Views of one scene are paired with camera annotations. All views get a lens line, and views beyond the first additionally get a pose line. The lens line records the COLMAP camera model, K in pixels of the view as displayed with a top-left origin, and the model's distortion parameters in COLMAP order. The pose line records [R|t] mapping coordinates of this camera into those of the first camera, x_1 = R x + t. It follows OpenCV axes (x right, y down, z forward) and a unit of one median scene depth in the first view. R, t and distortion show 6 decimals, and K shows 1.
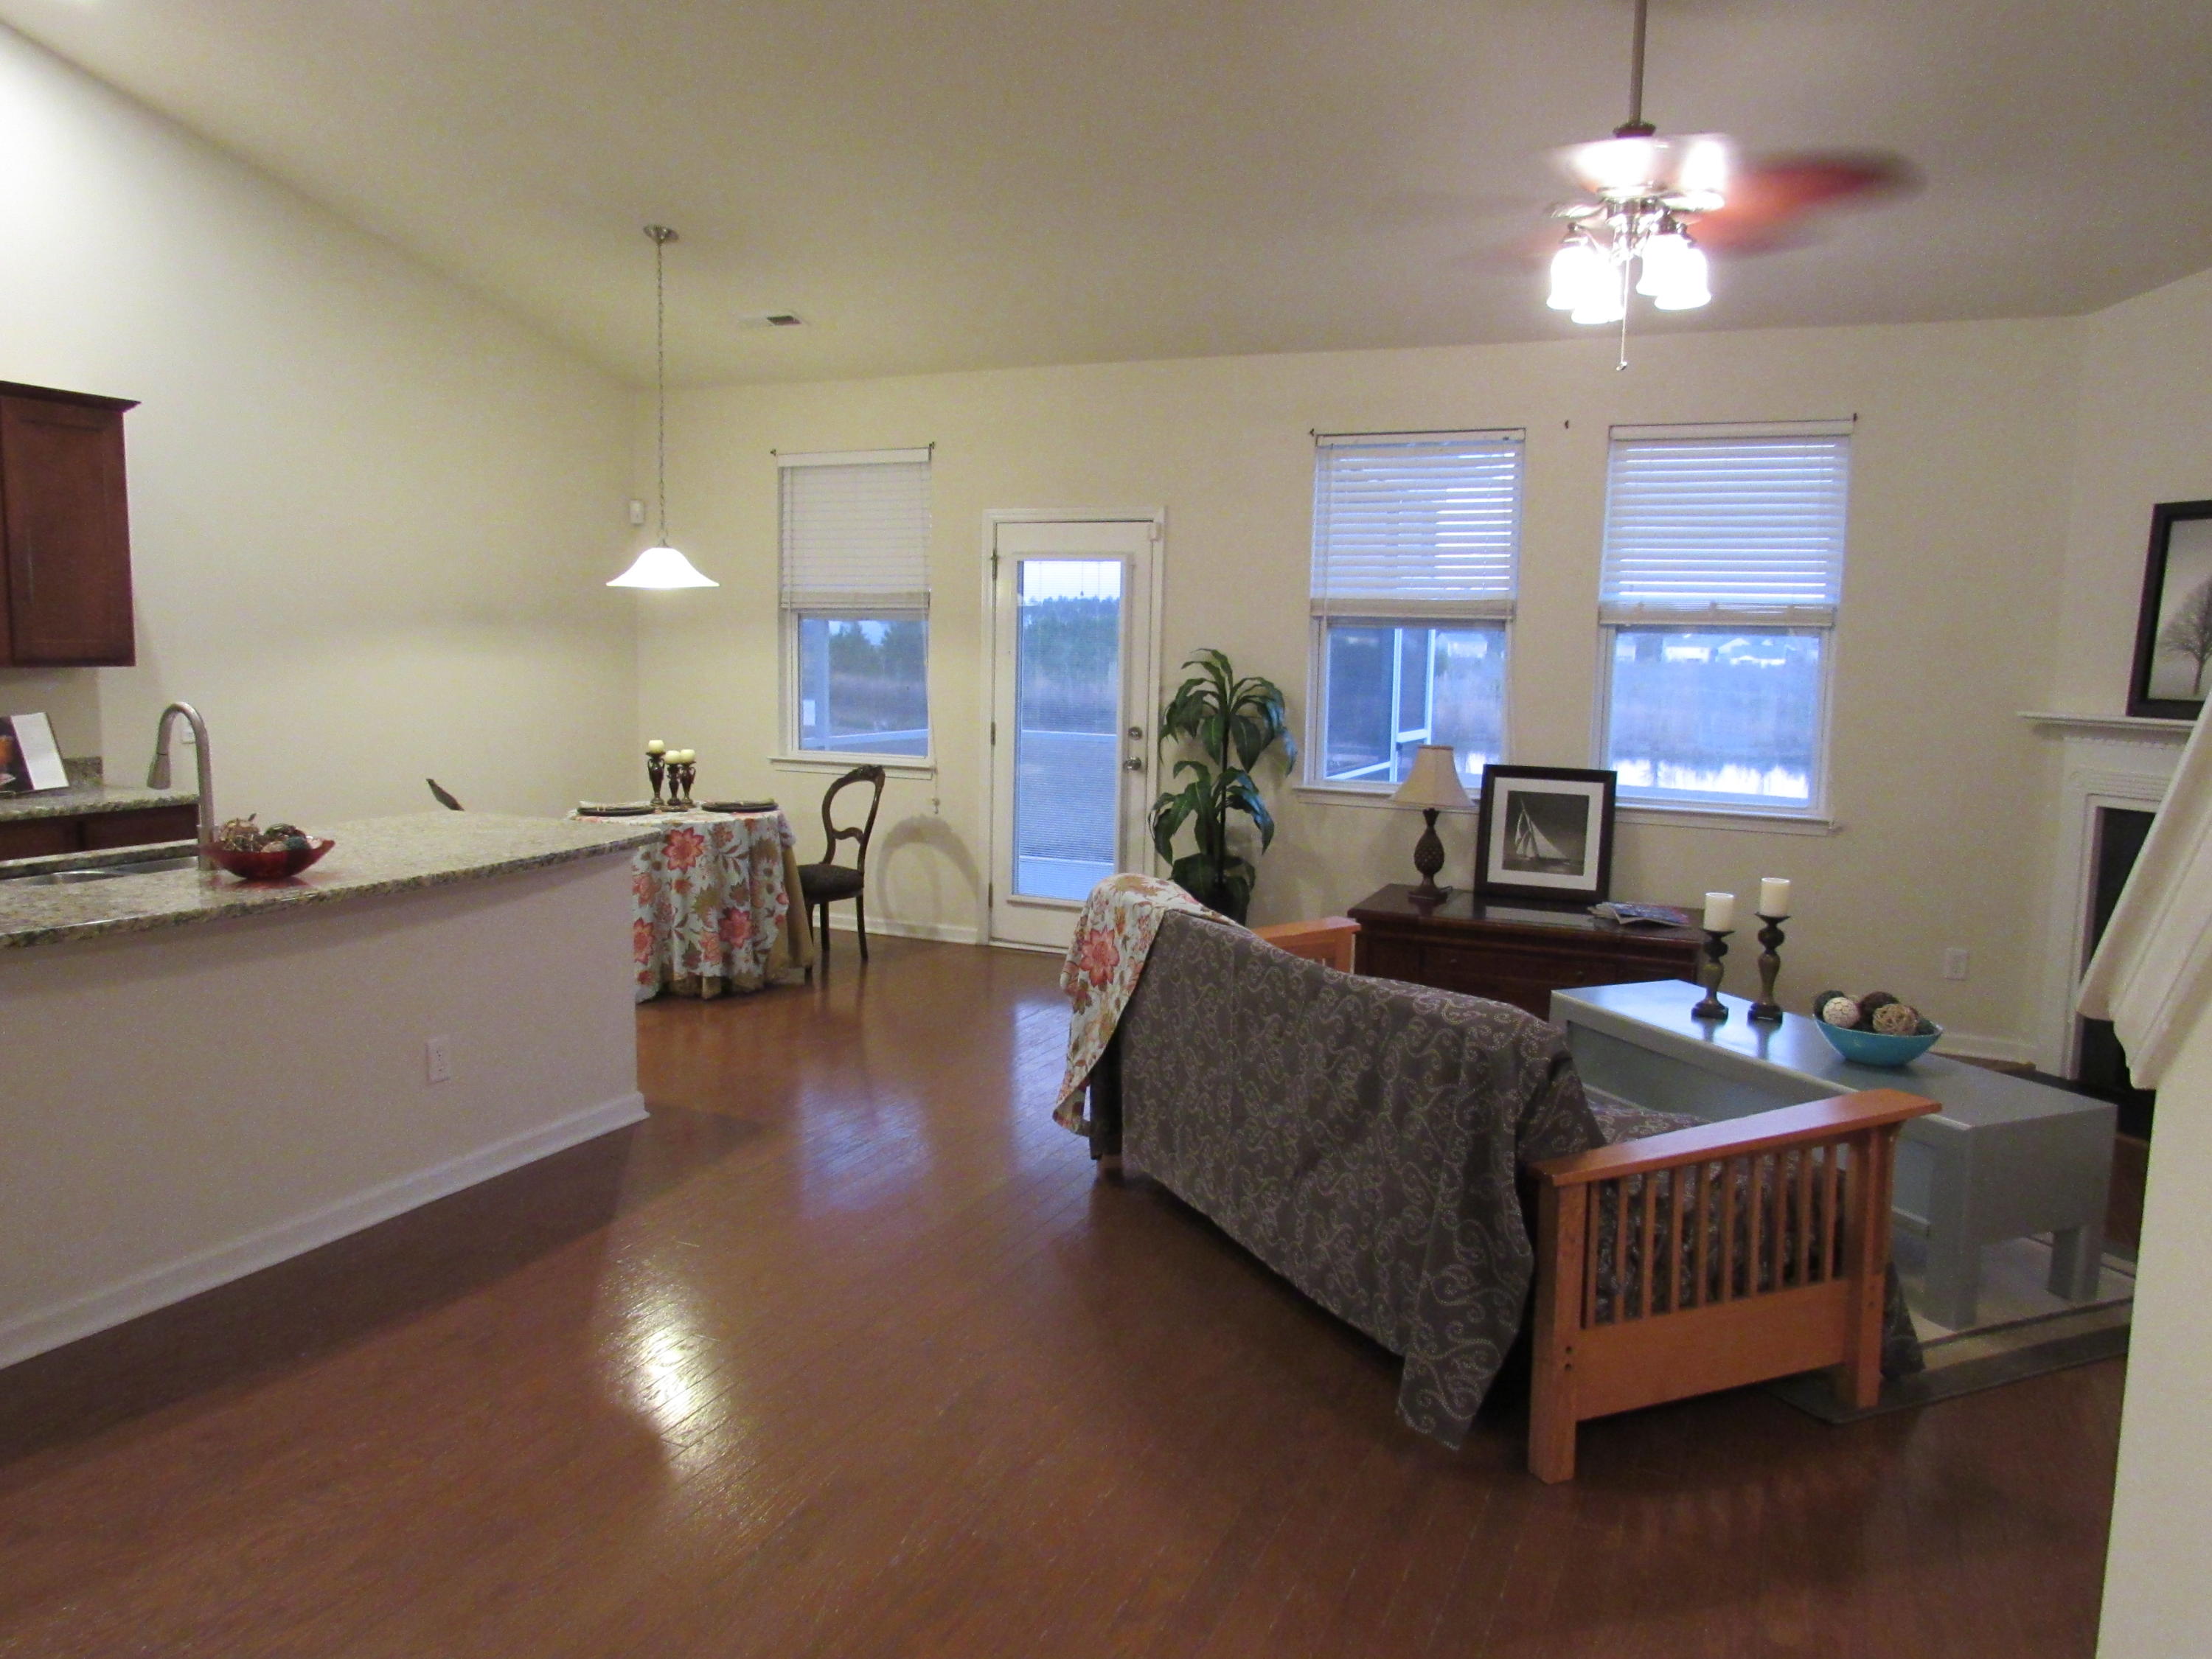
lens RADIAL K [[1596.9, 0, 1102.2], [0, 1596.9, 822.5], [0, 0, 1]] dist [-0.018930, 0.003024]
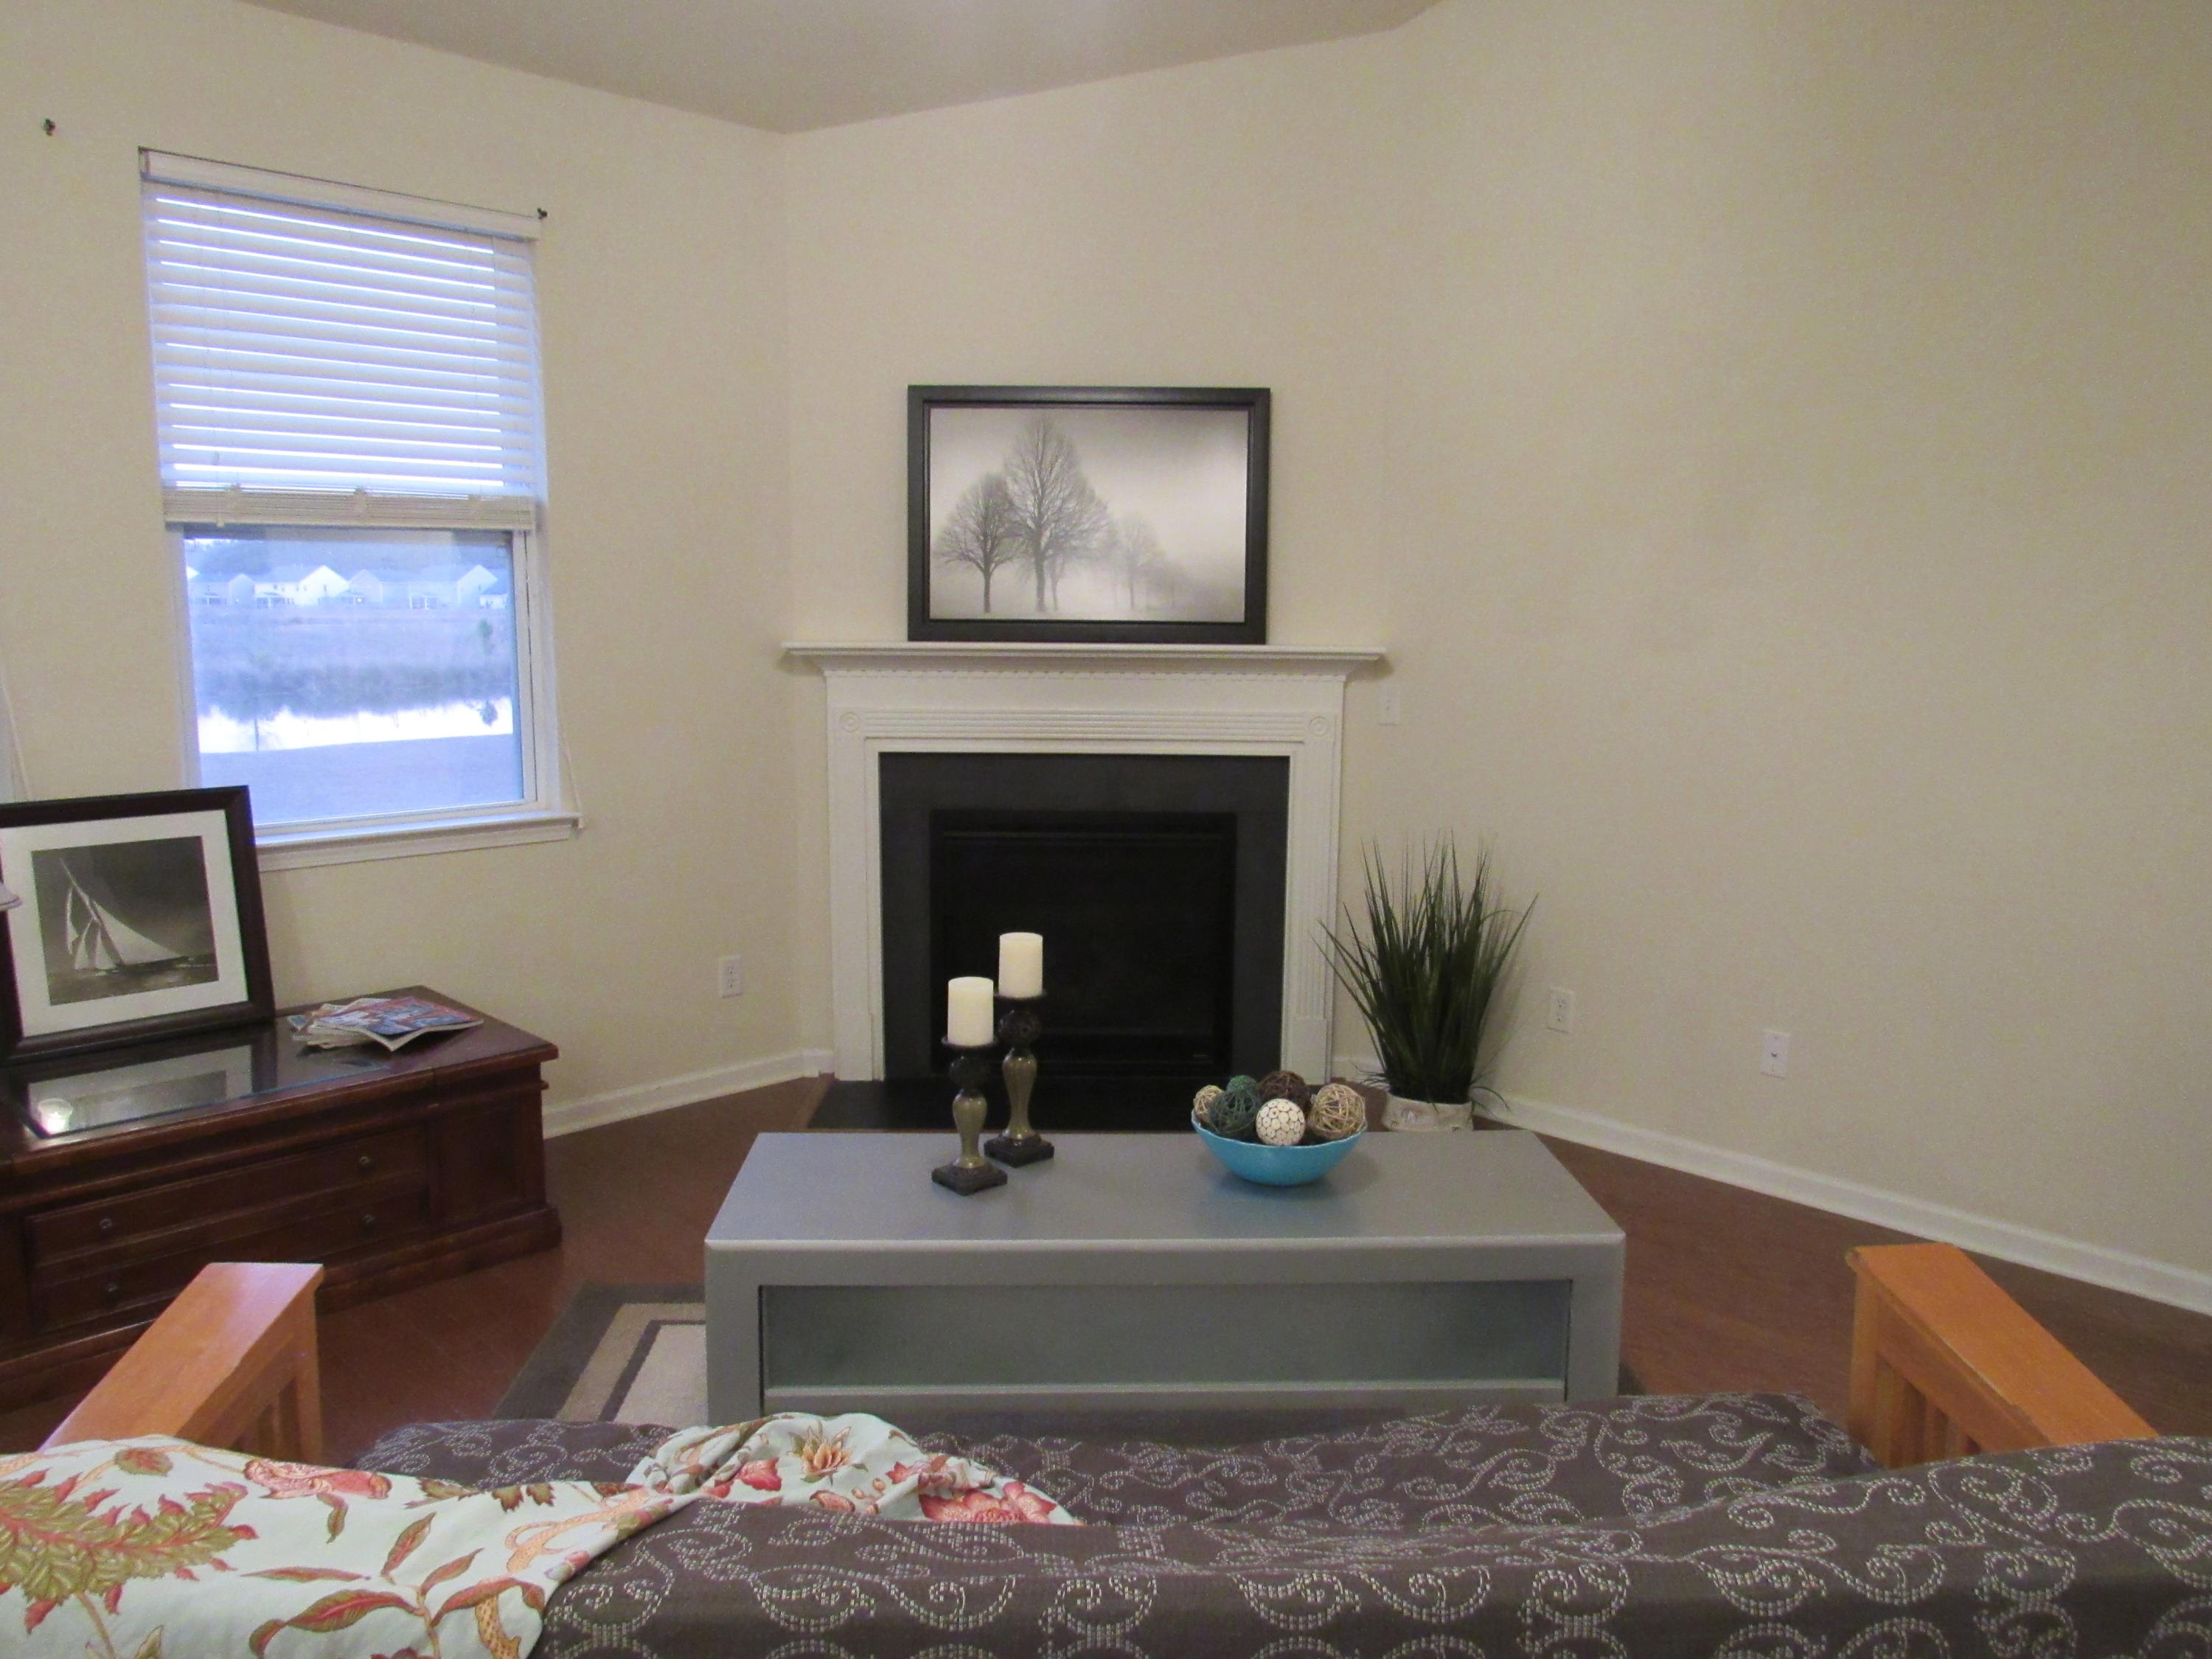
lens RADIAL K [[1587.4, 0, 1118.7], [0, 1587.4, 830.1], [0, 0, 1]] dist [-0.019882, 0.009361]
pose [[0.359334, -0.154458, 0.920338, -0.081739], [0.112885, 0.986160, 0.121431, -0.048926], [-0.926356, 0.060258, 0.371797, 0.498343]]
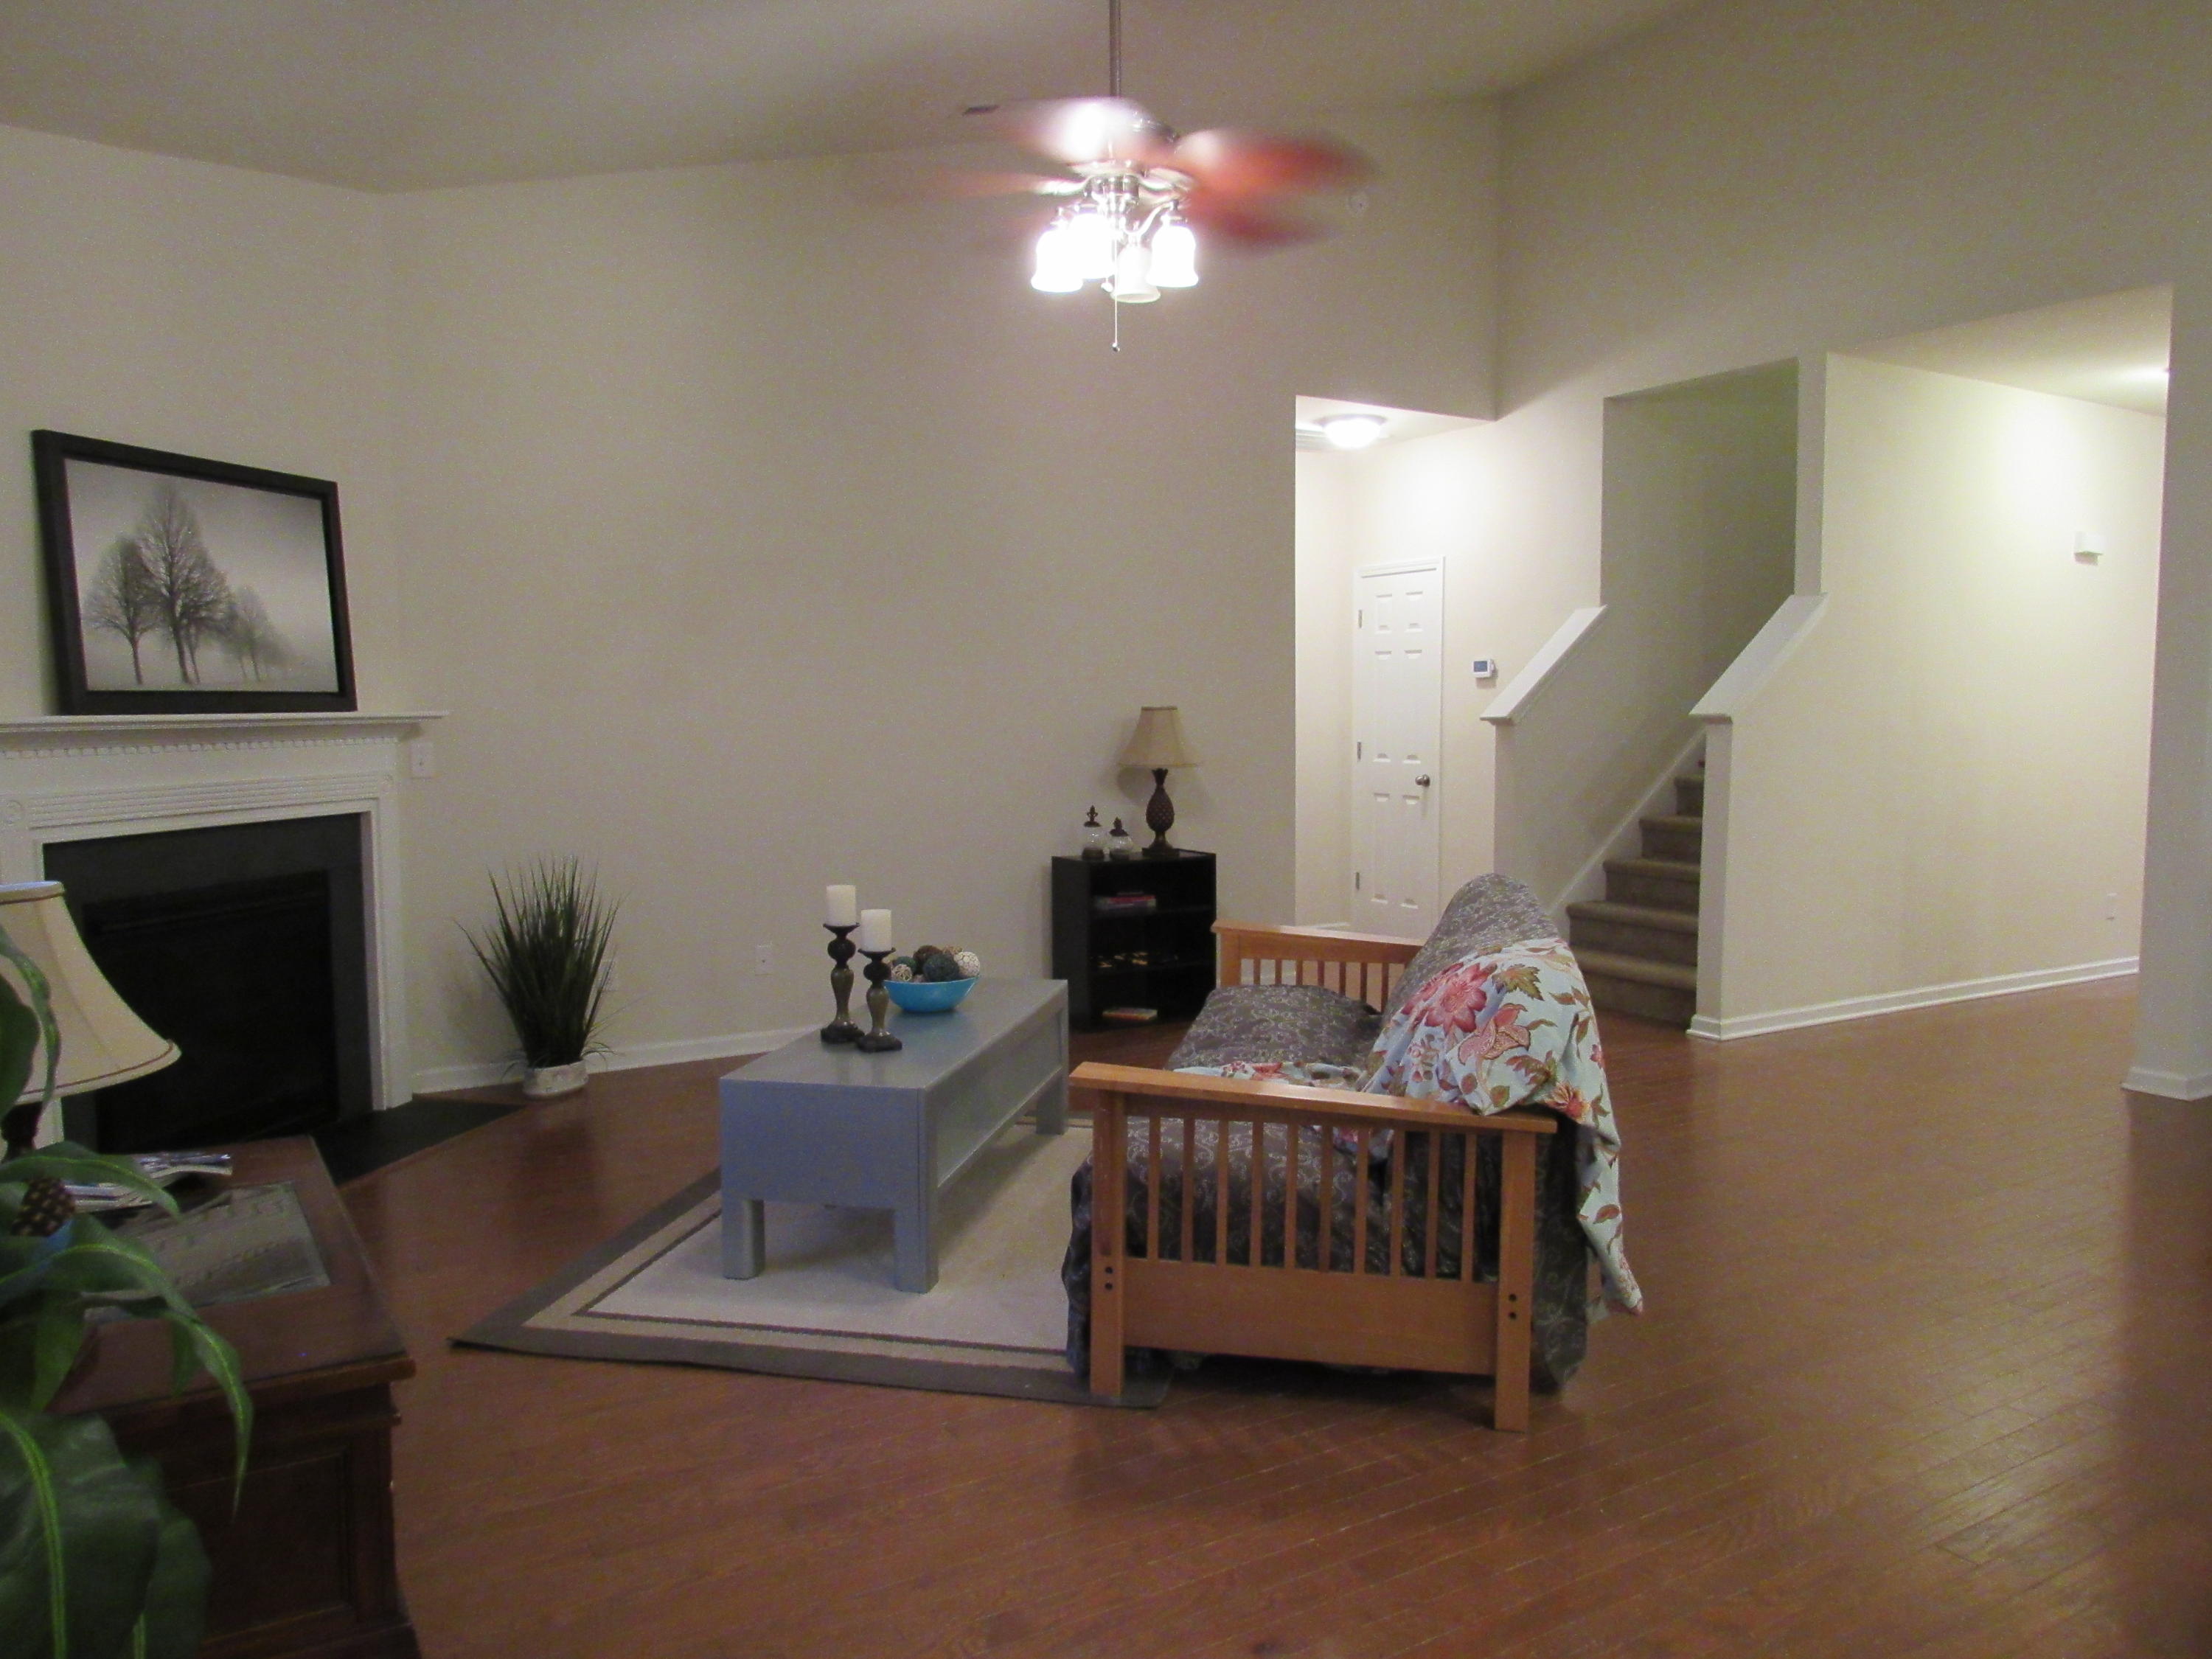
lens RADIAL K [[1587.4, 0, 1118.7], [0, 1587.4, 830.1], [0, 0, 1]] dist [-0.019882, 0.009361]
pose [[-0.819847, -0.062929, 0.569115, -0.151479], [0.059667, 0.979141, 0.194222, -0.108397], [-0.569466, 0.193189, -0.798991, 1.110229]]
